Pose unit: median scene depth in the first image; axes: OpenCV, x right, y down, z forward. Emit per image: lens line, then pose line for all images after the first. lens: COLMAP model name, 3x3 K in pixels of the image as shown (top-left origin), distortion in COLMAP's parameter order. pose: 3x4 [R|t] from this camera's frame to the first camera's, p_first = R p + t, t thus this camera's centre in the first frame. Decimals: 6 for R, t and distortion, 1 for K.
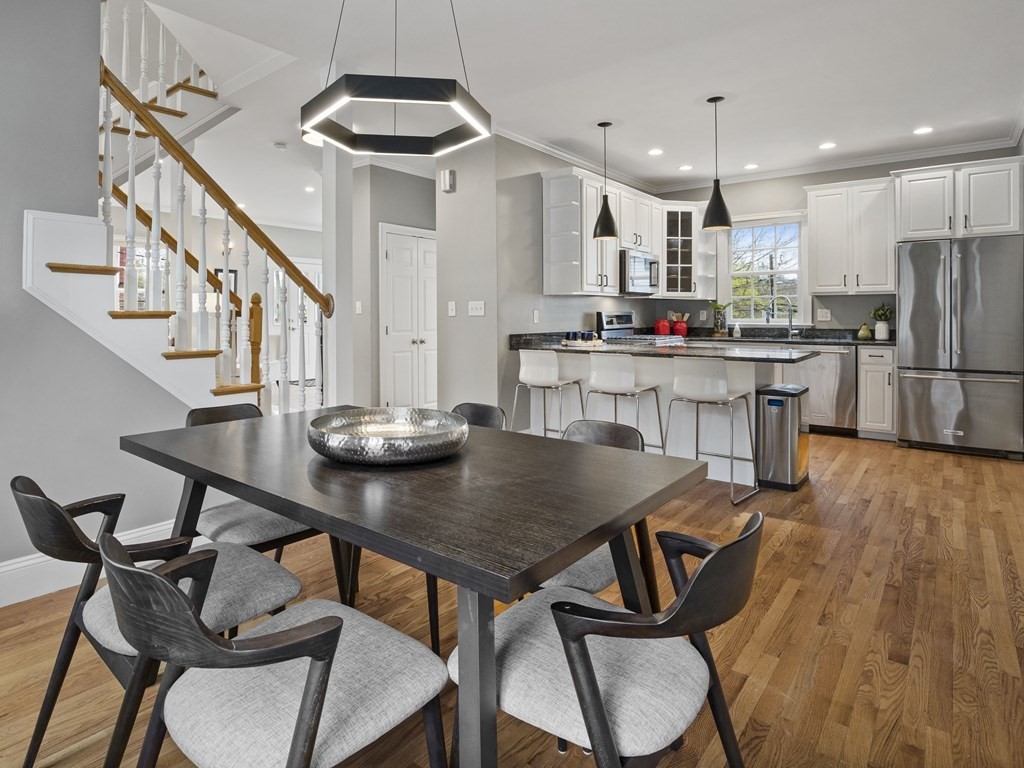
lens RADIAL K [[594.6, 0, 499.9], [0, 594.6, 311.8], [0, 0, 1]] dist [-0.006730, 0.009285]
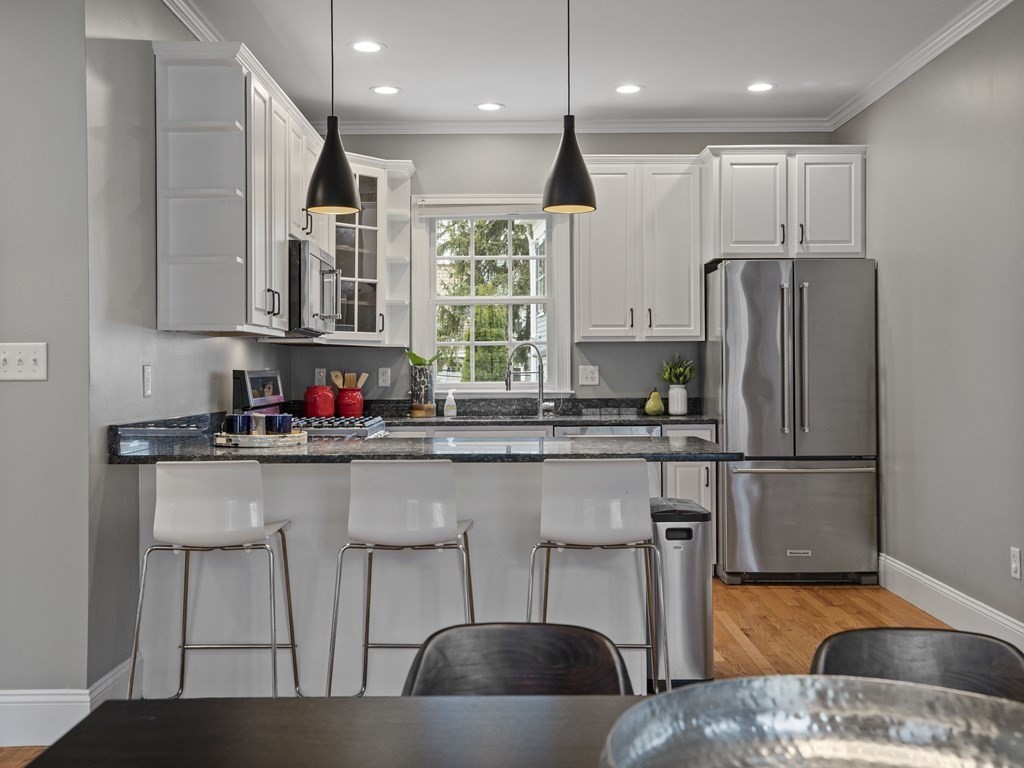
lens RADIAL K [[1091.4, 0, 516.5], [0, 1091.4, 358.8], [0, 0, 1]] dist [0.055627, 0.000000]
pose [[0.789919, 0.005155, 0.613189, -0.203313], [0.001832, 0.999940, -0.010767, 0.000628], [-0.613208, 0.009629, 0.789863, 0.207879]]
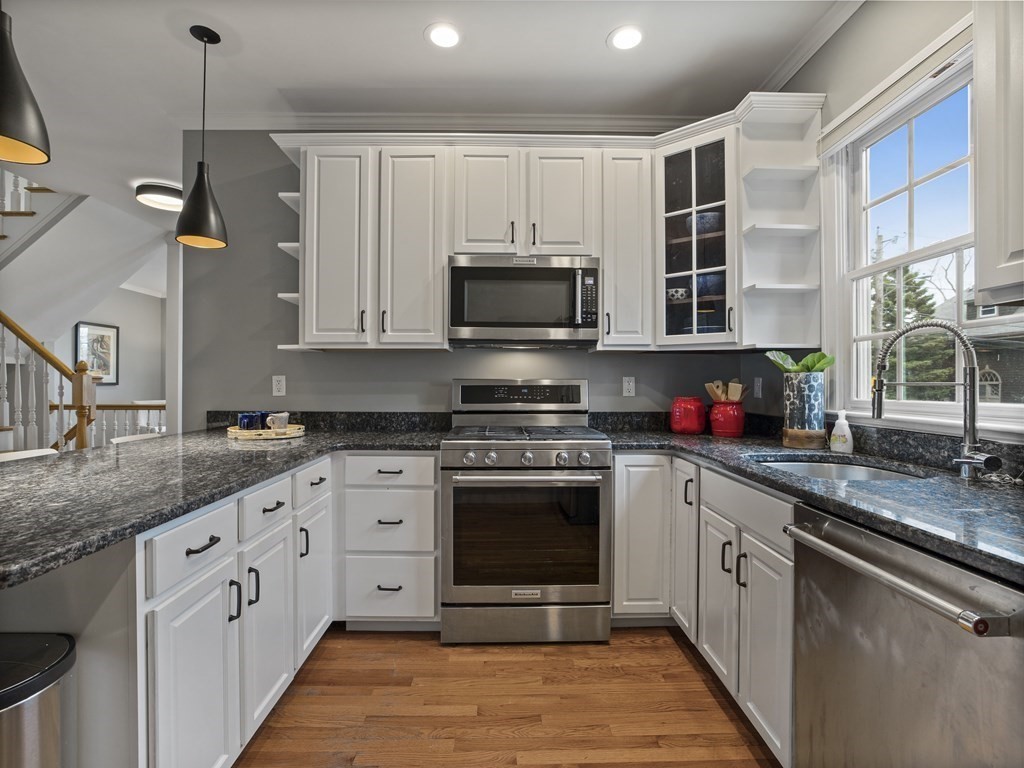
lens RADIAL K [[501.0, 0, 516.7], [0, 501.0, 381.0], [0, 0, 1]] dist [-0.016761, 0.006217]
pose [[0.629213, -0.000938, -0.777233, 0.612709], [-0.004572, 0.999978, -0.004909, 0.004234], [0.777220, 0.006642, 0.629194, 0.816152]]
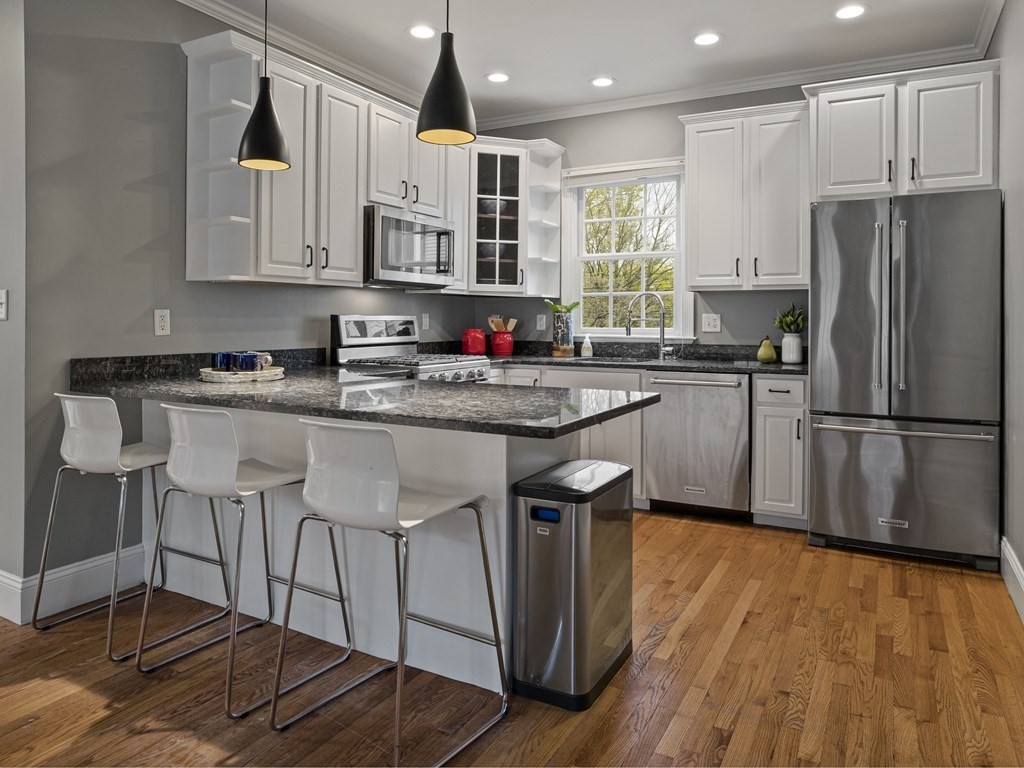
lens RADIAL K [[687.8, 0, 532.1], [0, 687.8, 315.3], [0, 0, 1]] dist [-0.007360, 0.007812]
pose [[0.985379, 0.007683, 0.170206, 0.262742], [-0.007121, 0.999967, -0.003914, 0.001830], [-0.170231, 0.002645, 0.985401, 0.349288]]
